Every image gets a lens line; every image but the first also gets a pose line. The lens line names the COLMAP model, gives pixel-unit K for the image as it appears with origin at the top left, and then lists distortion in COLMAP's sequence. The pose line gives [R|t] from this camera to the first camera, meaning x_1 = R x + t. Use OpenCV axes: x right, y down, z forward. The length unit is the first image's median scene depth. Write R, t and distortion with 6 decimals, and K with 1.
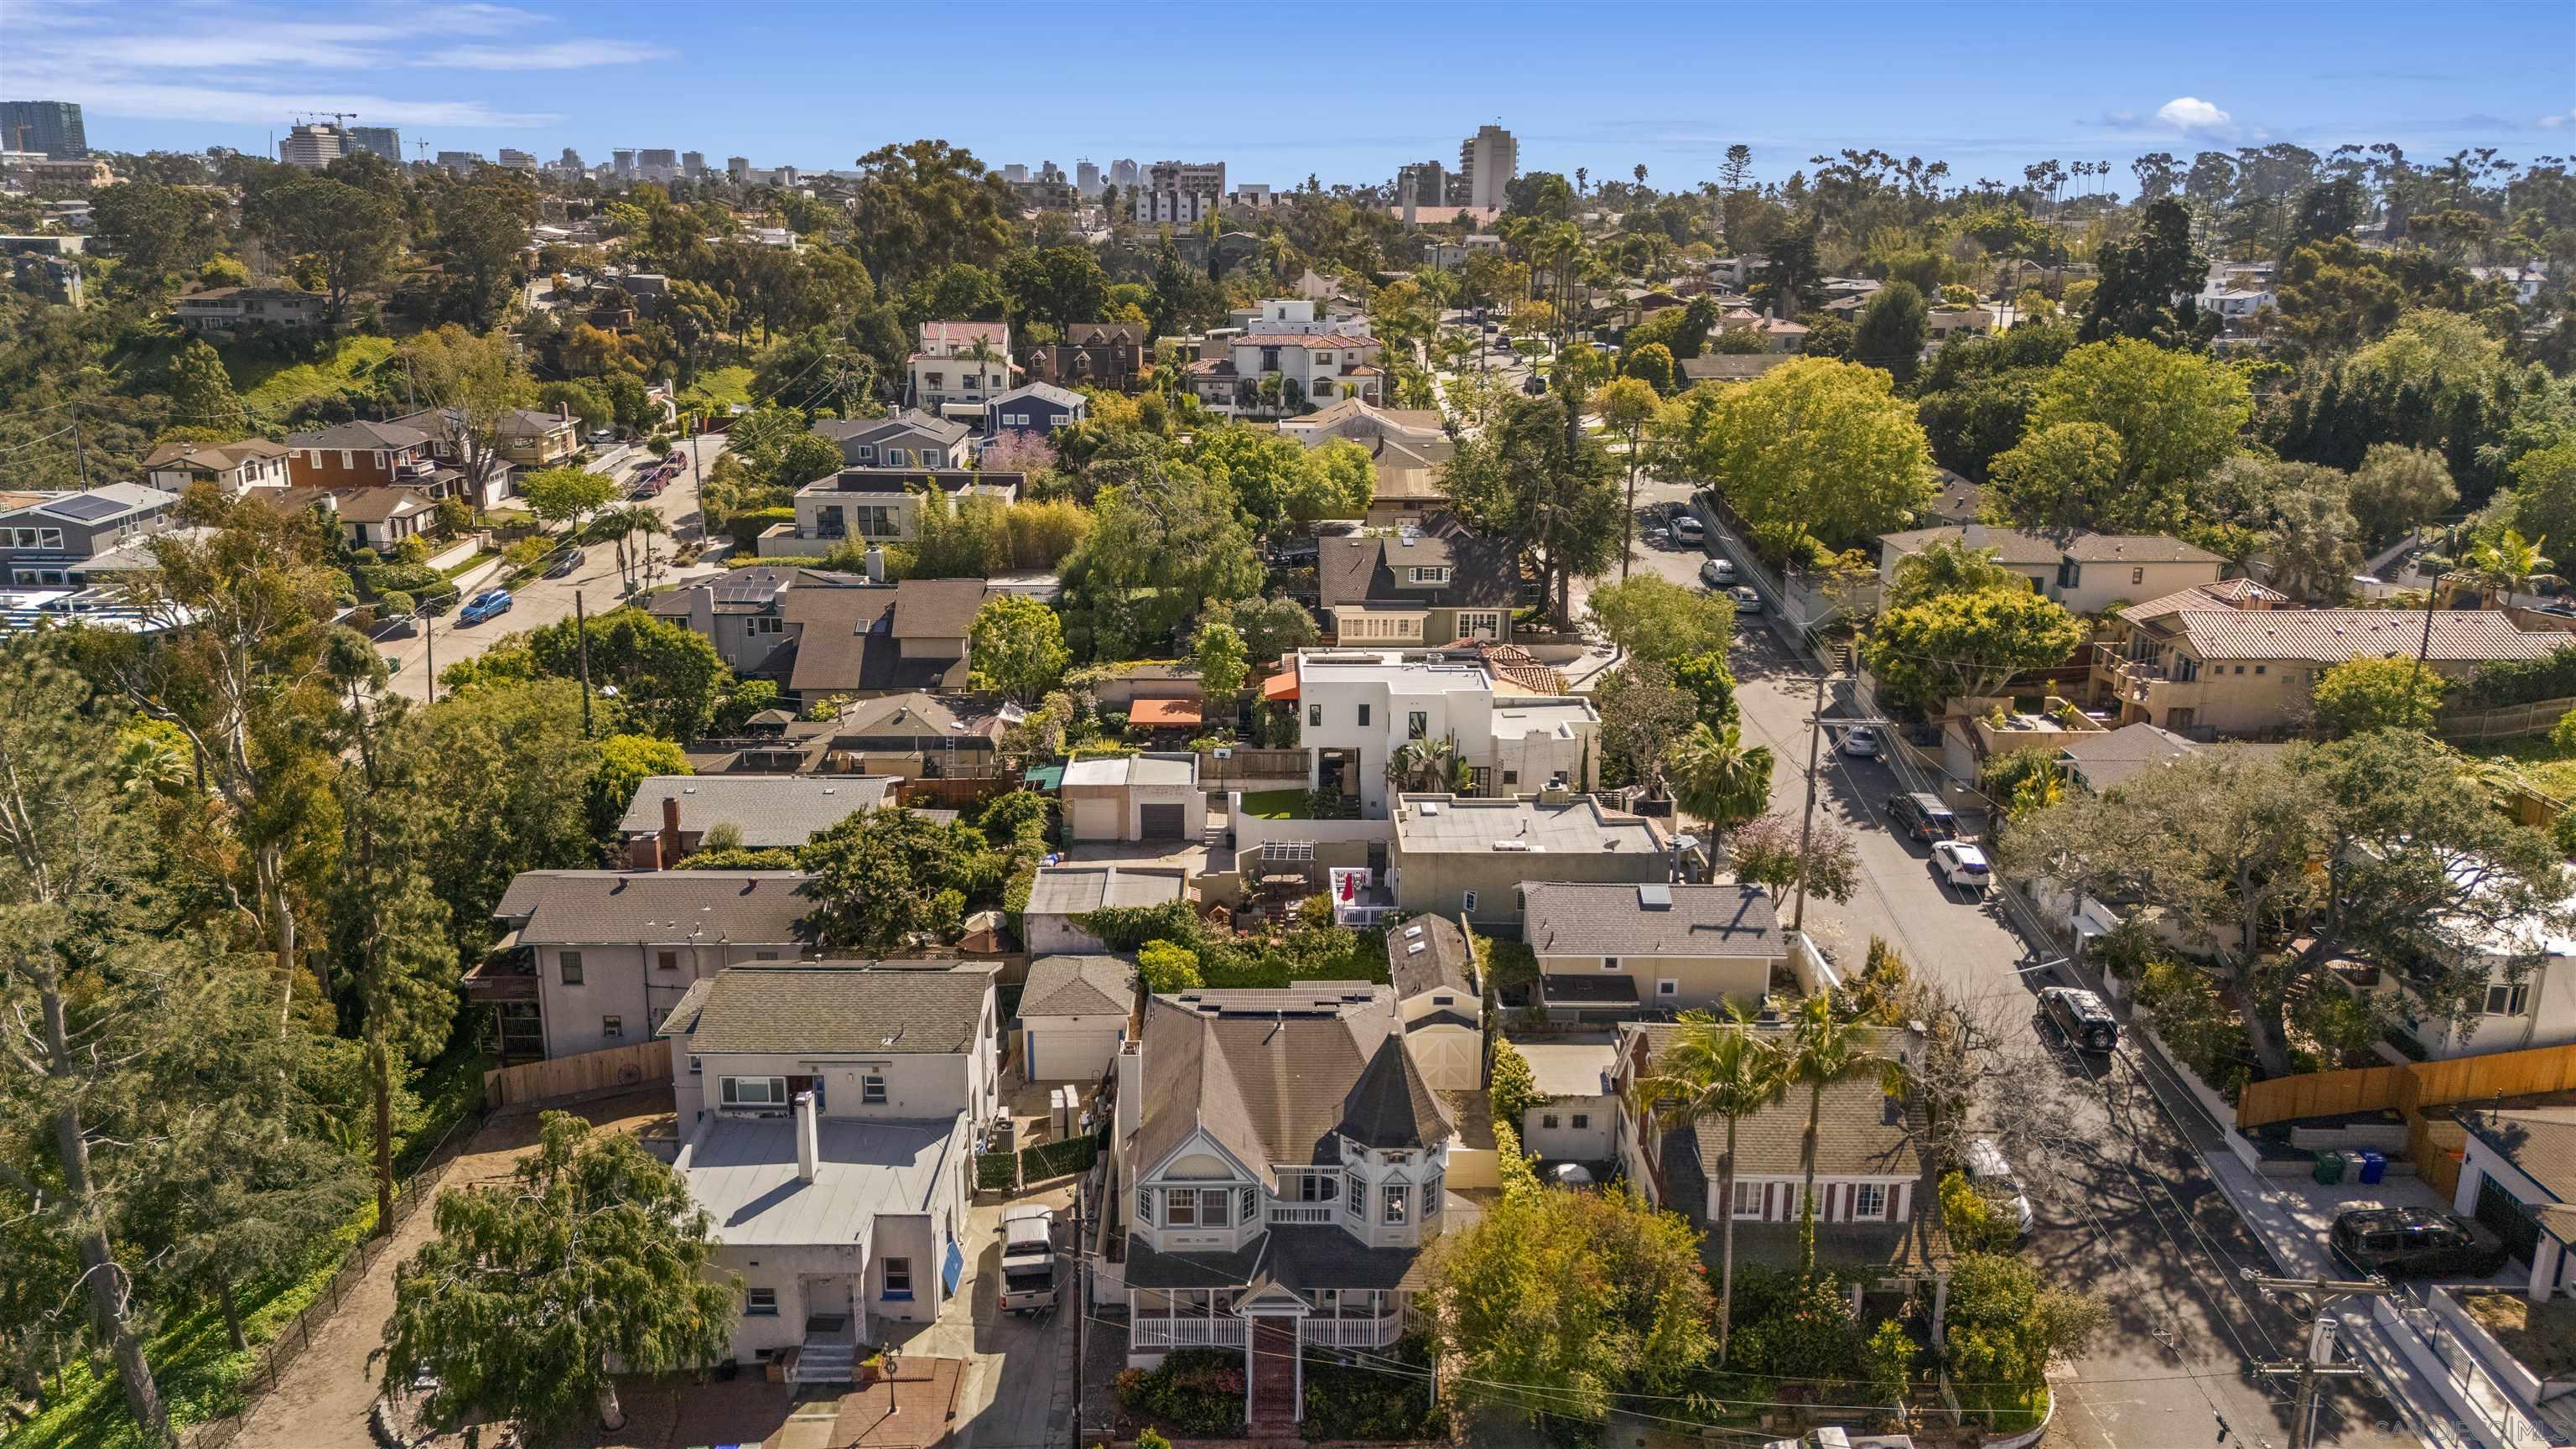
lens RADIAL K [[1998.3, 0, 1288.0], [0, 1998.3, 724.5], [0, 0, 1]] dist [0.181128, -0.363737]
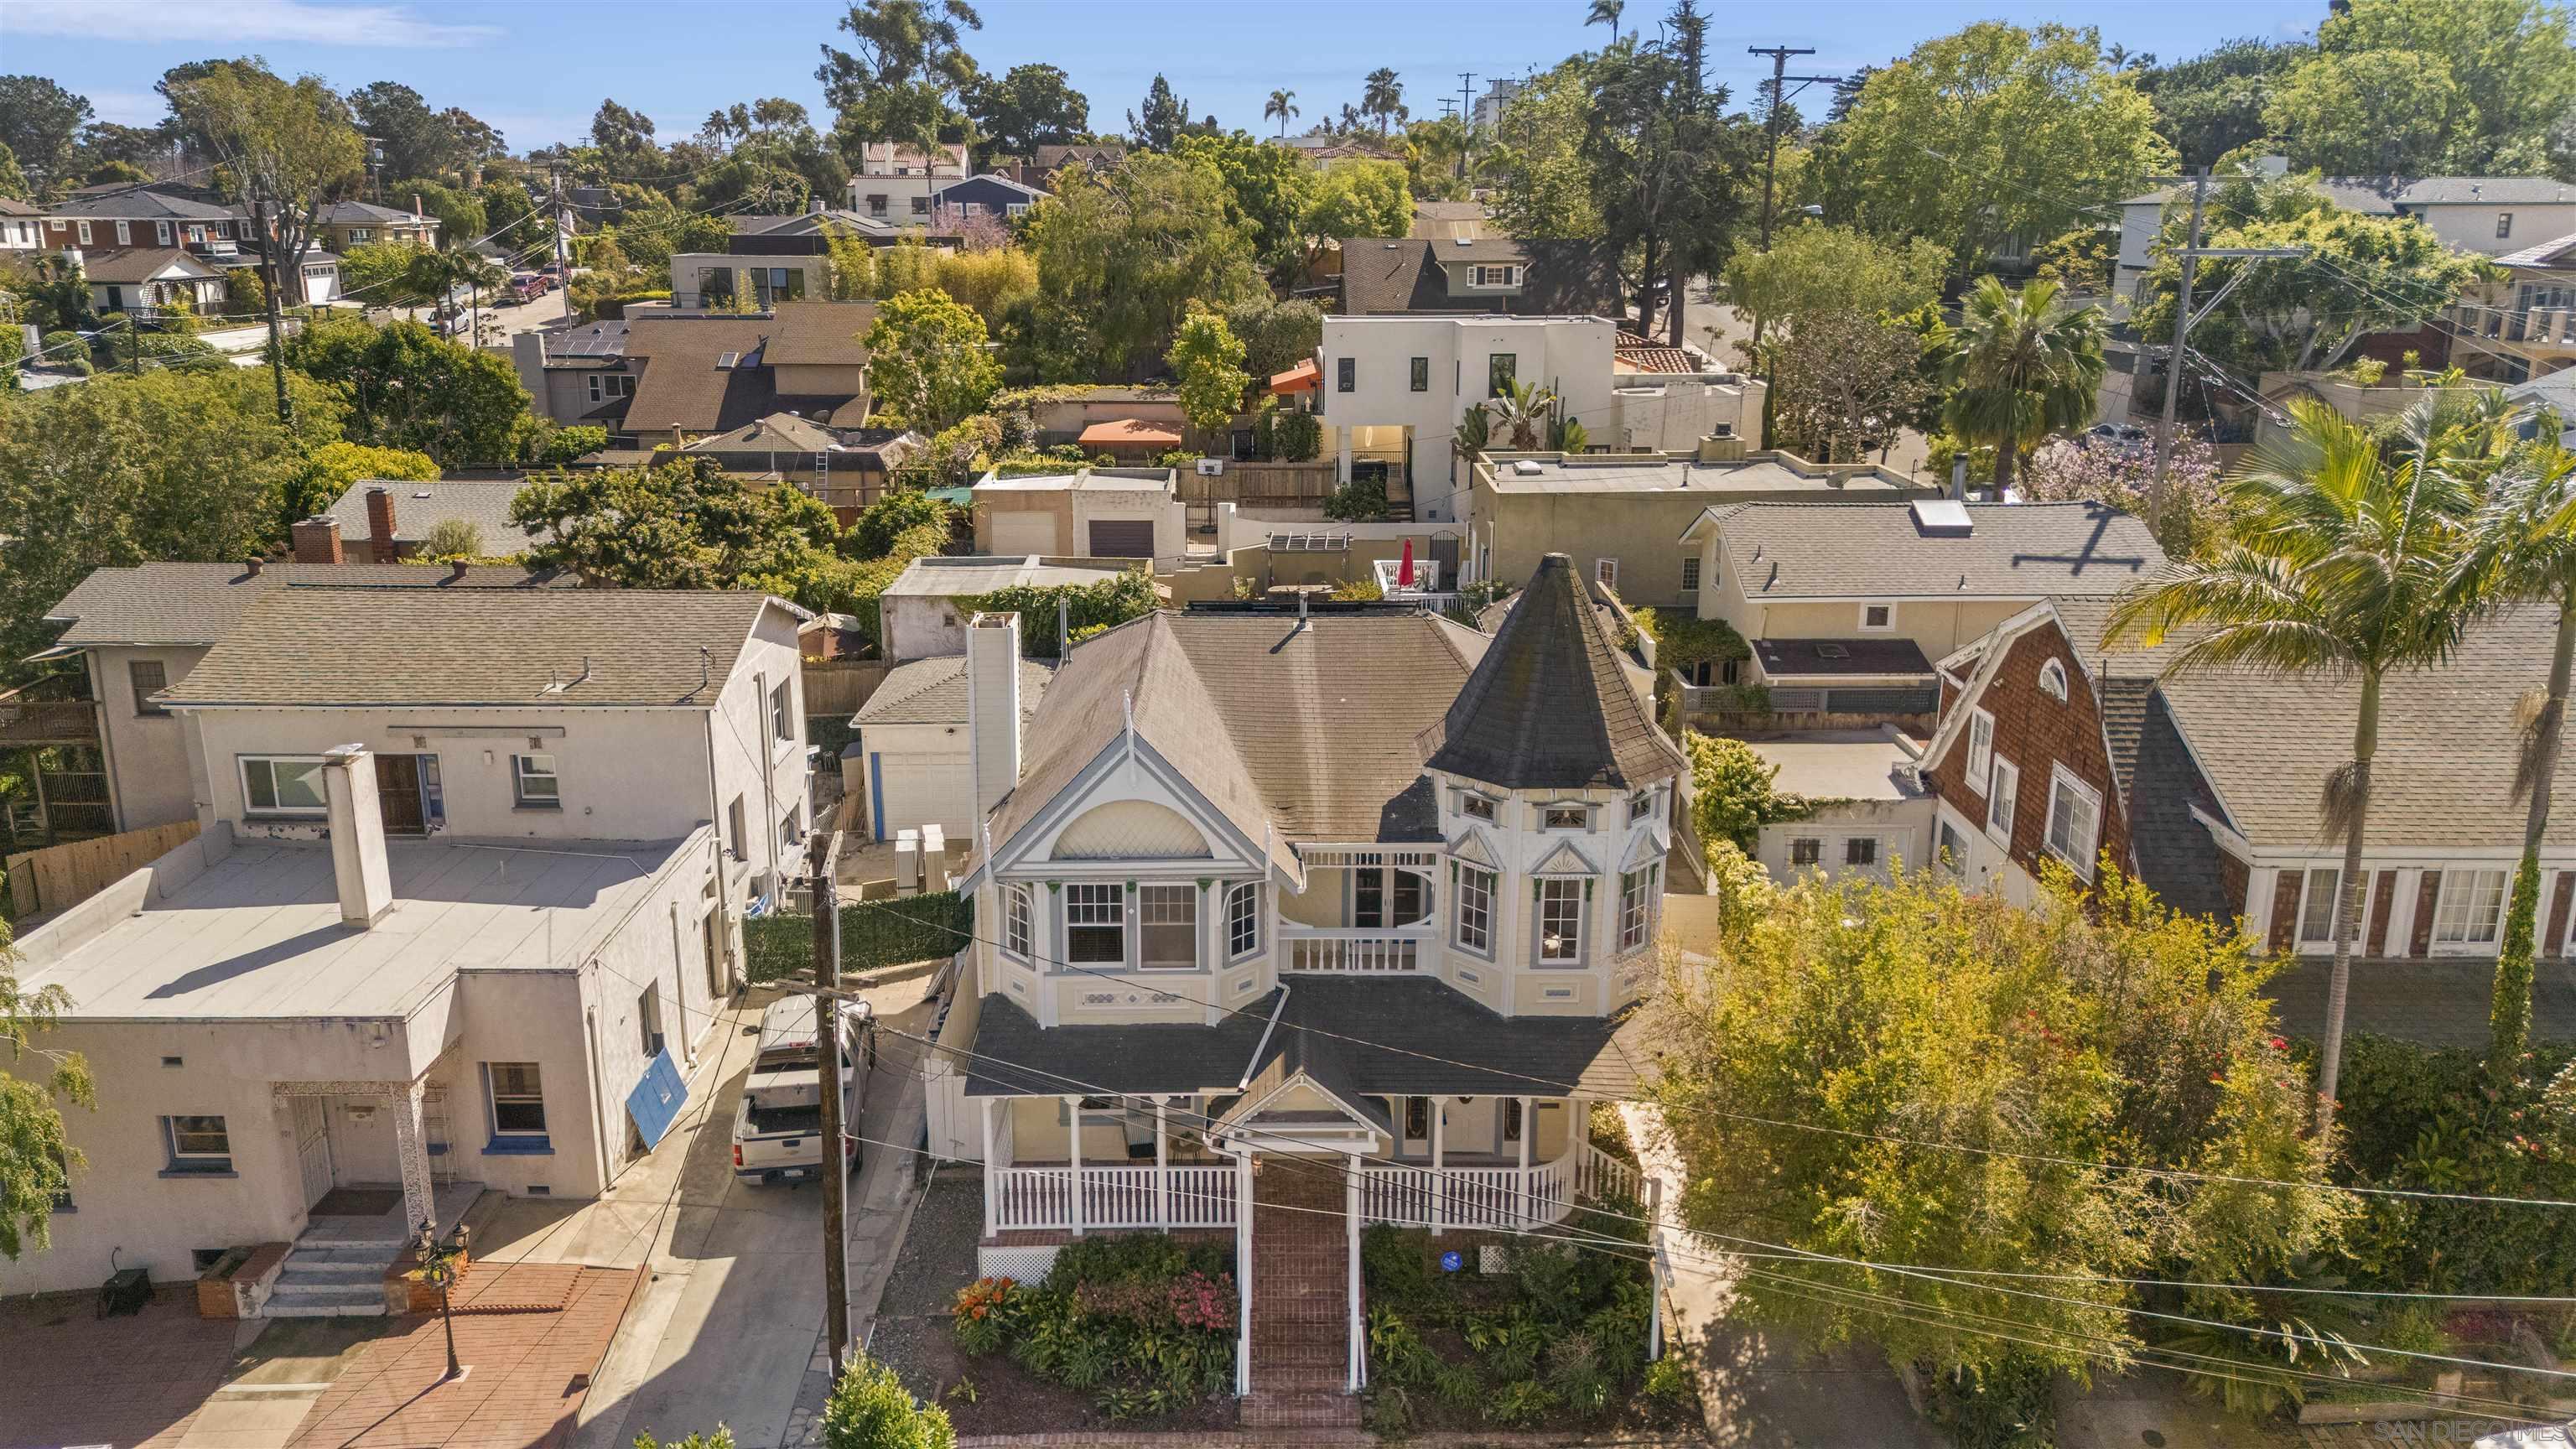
lens RADIAL K [[1909.0, 0, 1288.0], [0, 1909.0, 724.5], [0, 0, 1]] dist [0.101268, -0.098426]
pose [[0.999991, -0.003863, -0.001852, -0.007689], [0.003804, 0.999526, -0.030555, 0.195988], [0.001969, 0.030548, 0.999531, 0.534507]]
